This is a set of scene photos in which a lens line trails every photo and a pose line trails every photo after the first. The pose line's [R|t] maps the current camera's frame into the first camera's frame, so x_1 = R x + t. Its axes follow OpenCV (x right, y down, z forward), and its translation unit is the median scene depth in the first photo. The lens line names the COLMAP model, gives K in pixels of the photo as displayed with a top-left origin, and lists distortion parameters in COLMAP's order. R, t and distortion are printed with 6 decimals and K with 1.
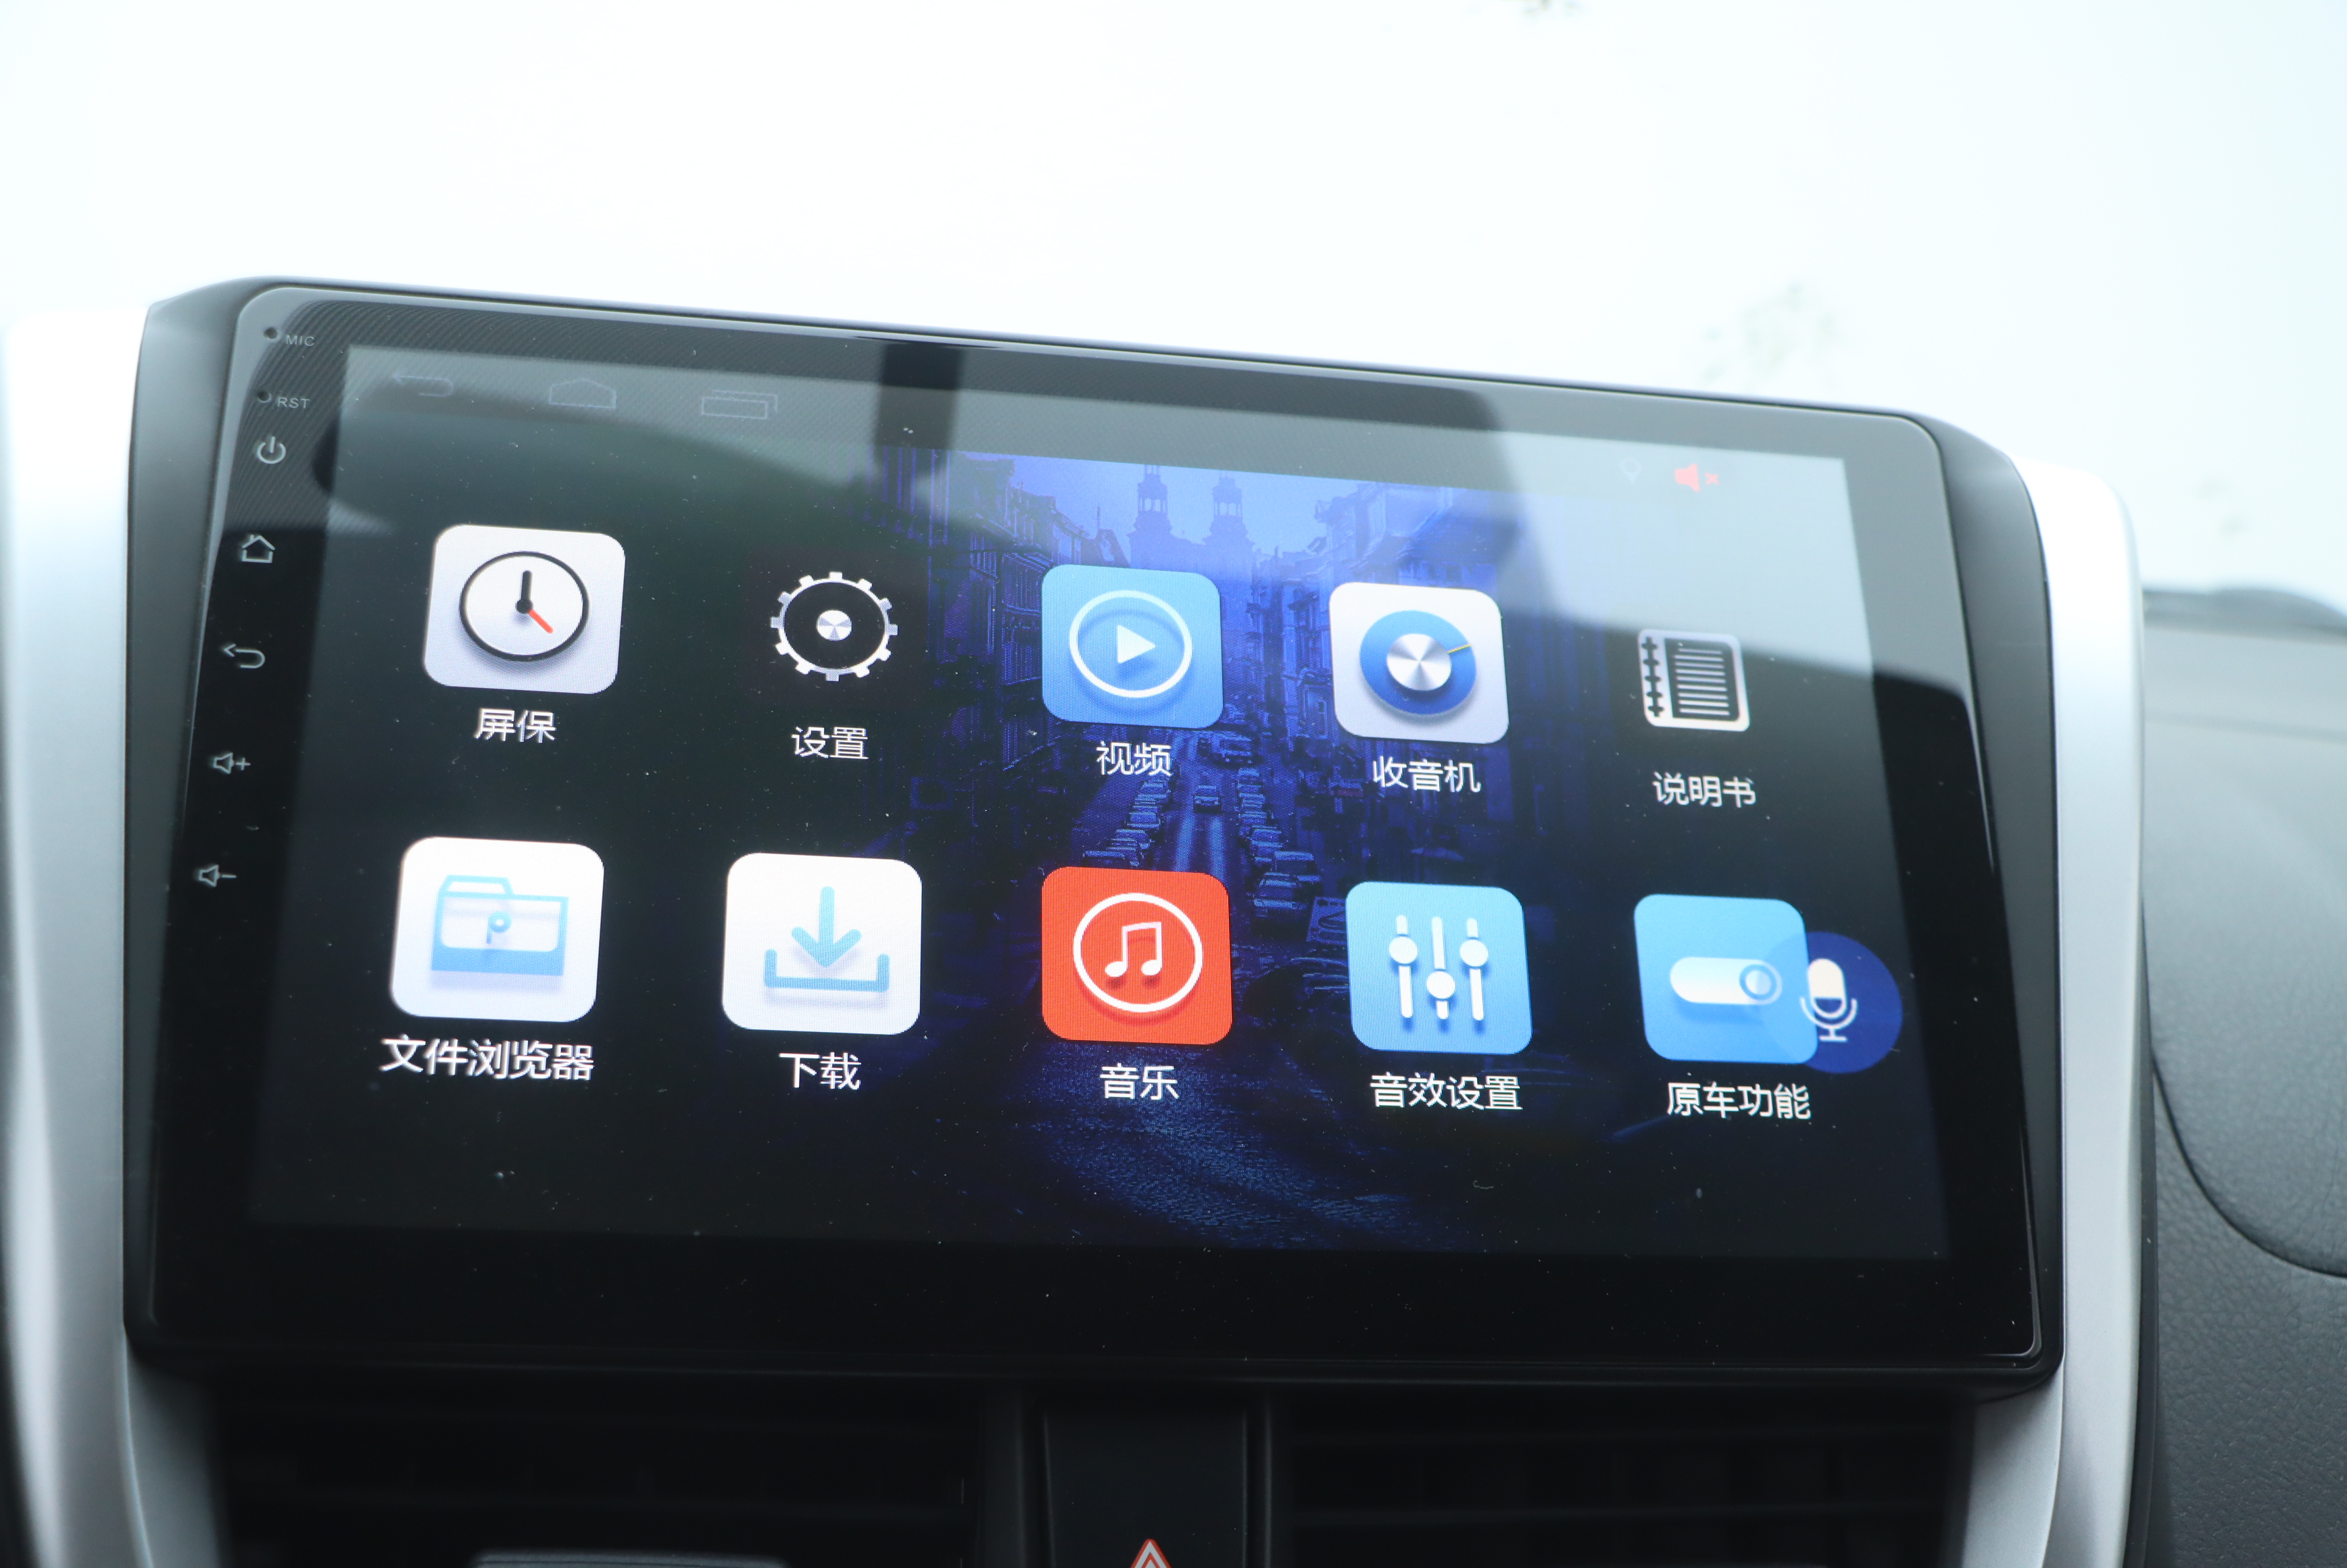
lens RADIAL K [[2673.9, 0, 1179.2], [0, 2673.9, 799.6], [0, 0, 1]] dist [-0.042677, 0.000000]
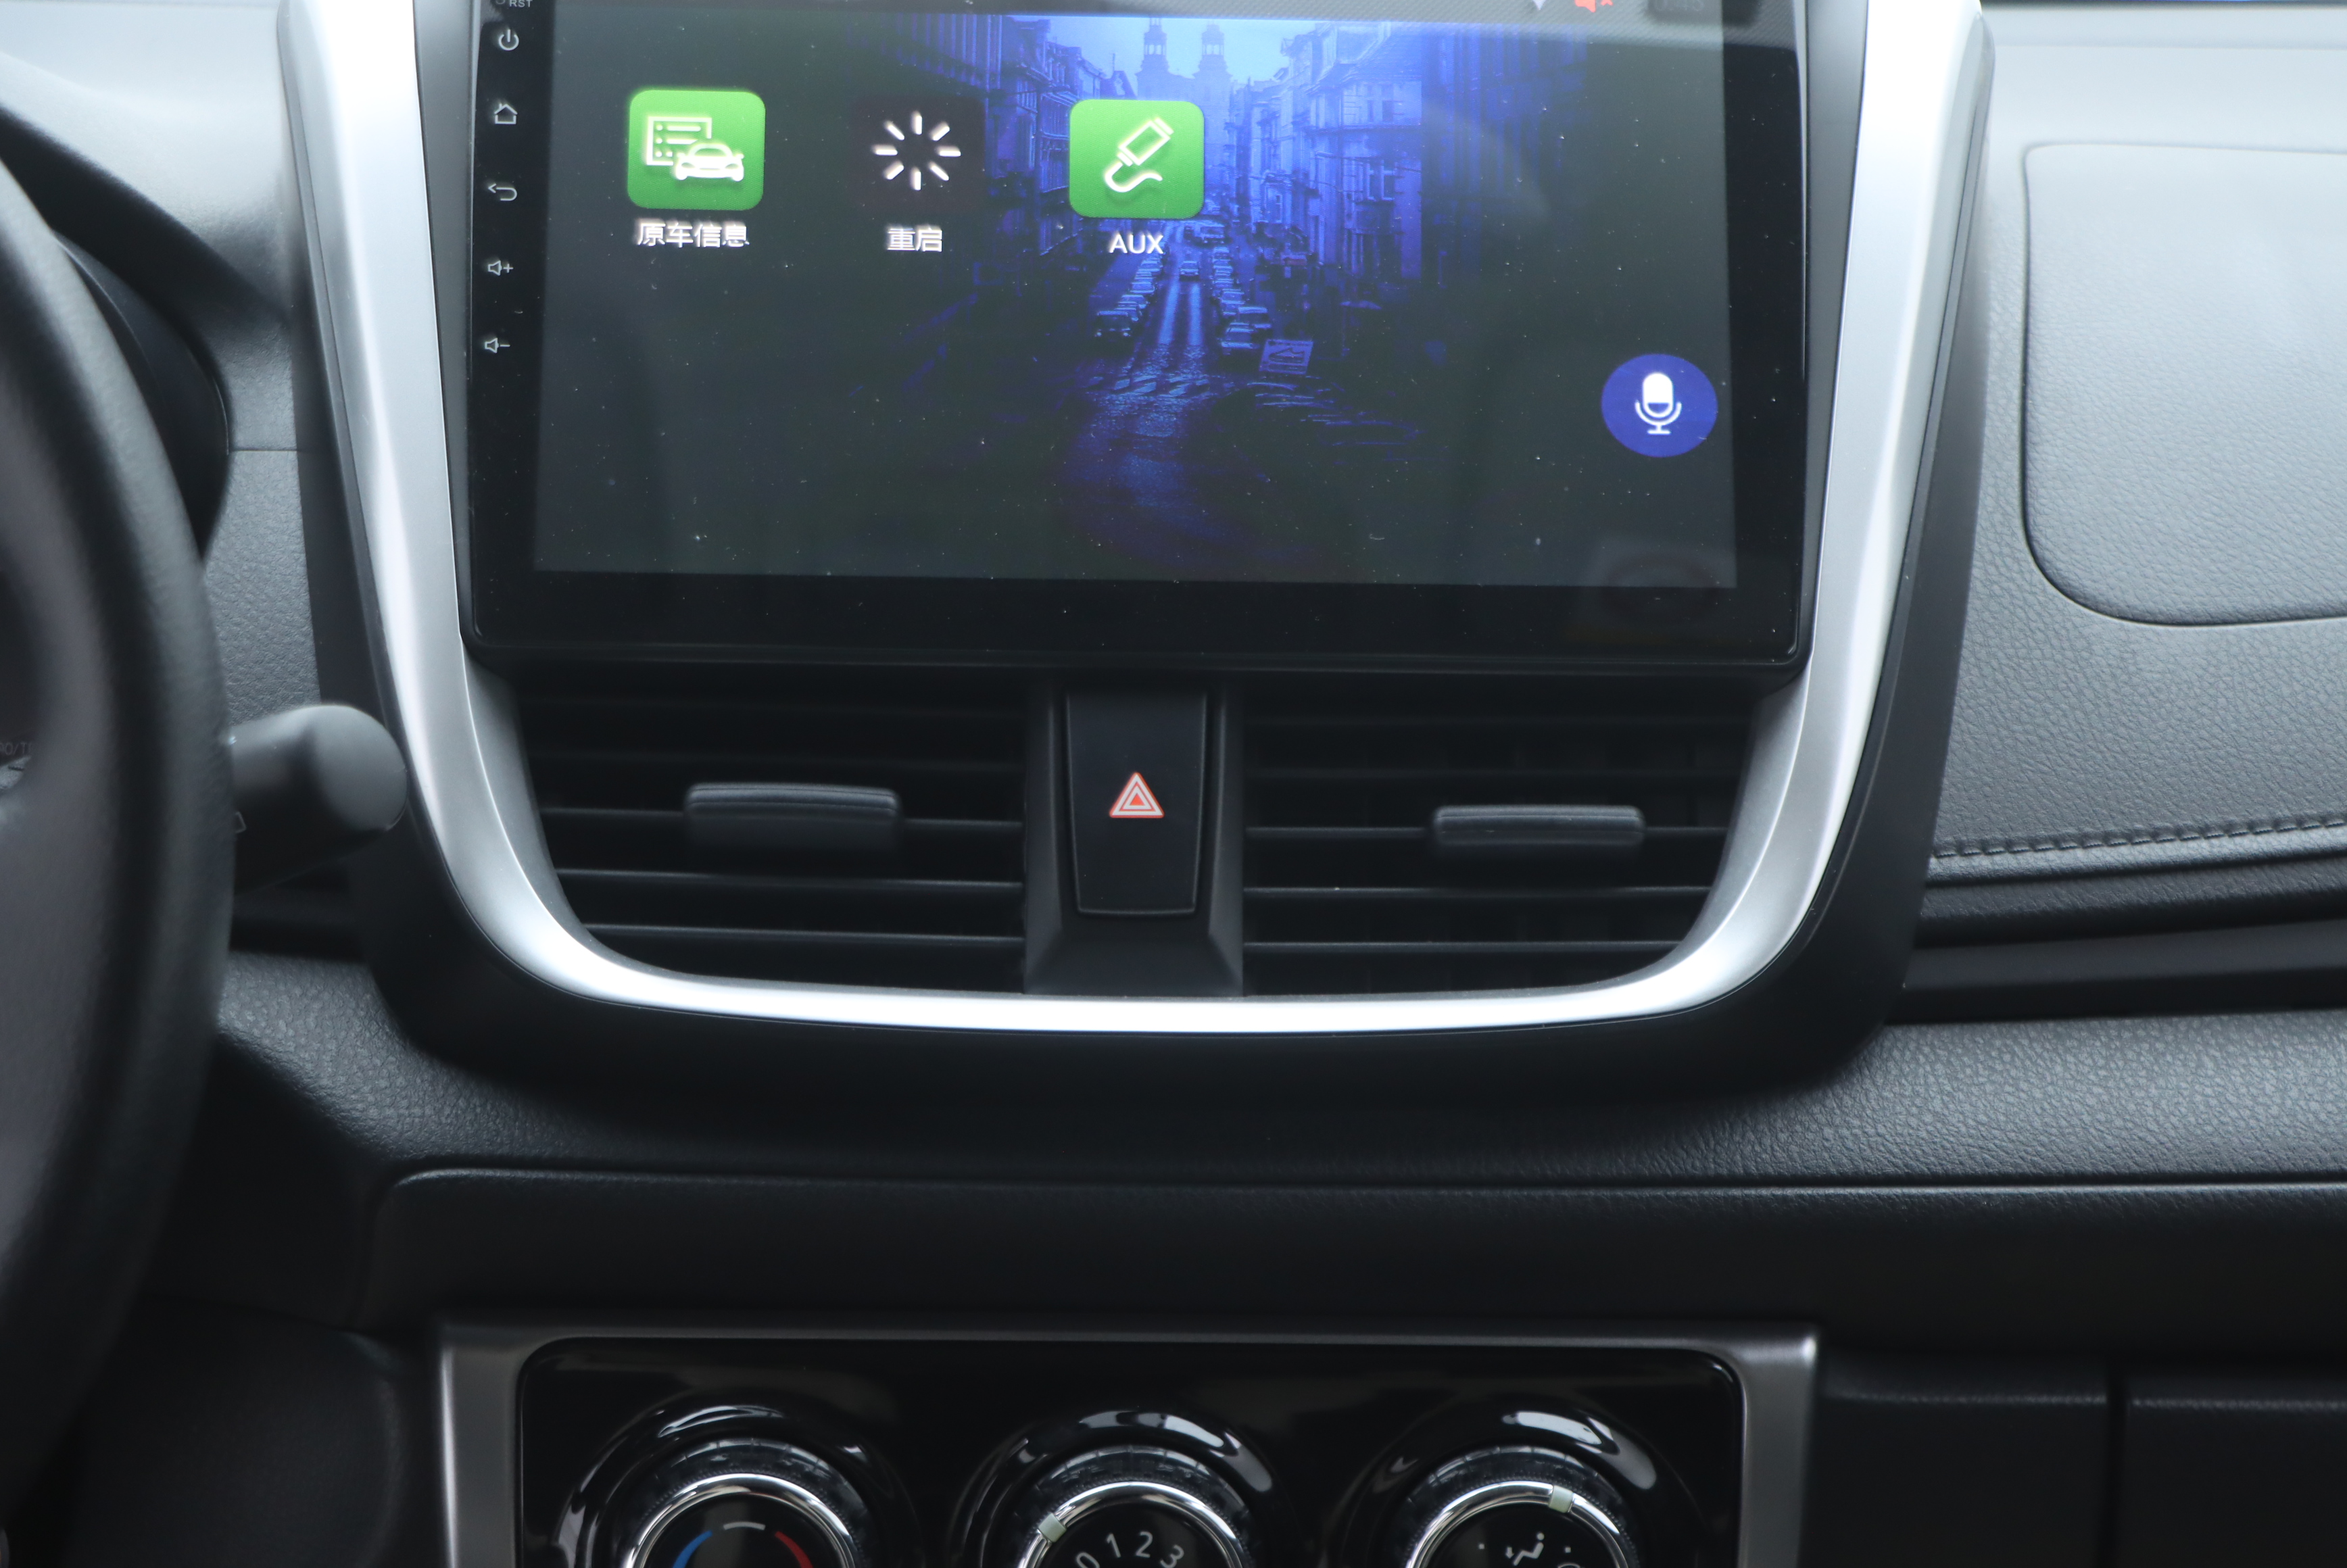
lens RADIAL K [[5607.4, 0, 1191.8], [0, 5607.4, 798.6], [0, 0, 1]] dist [0.228428, 0.000000]
pose [[0.988697, -0.023166, -0.148124, 0.425626], [0.035217, 0.996232, 0.079259, 0.040765], [0.145730, -0.083580, 0.985788, -1.832536]]
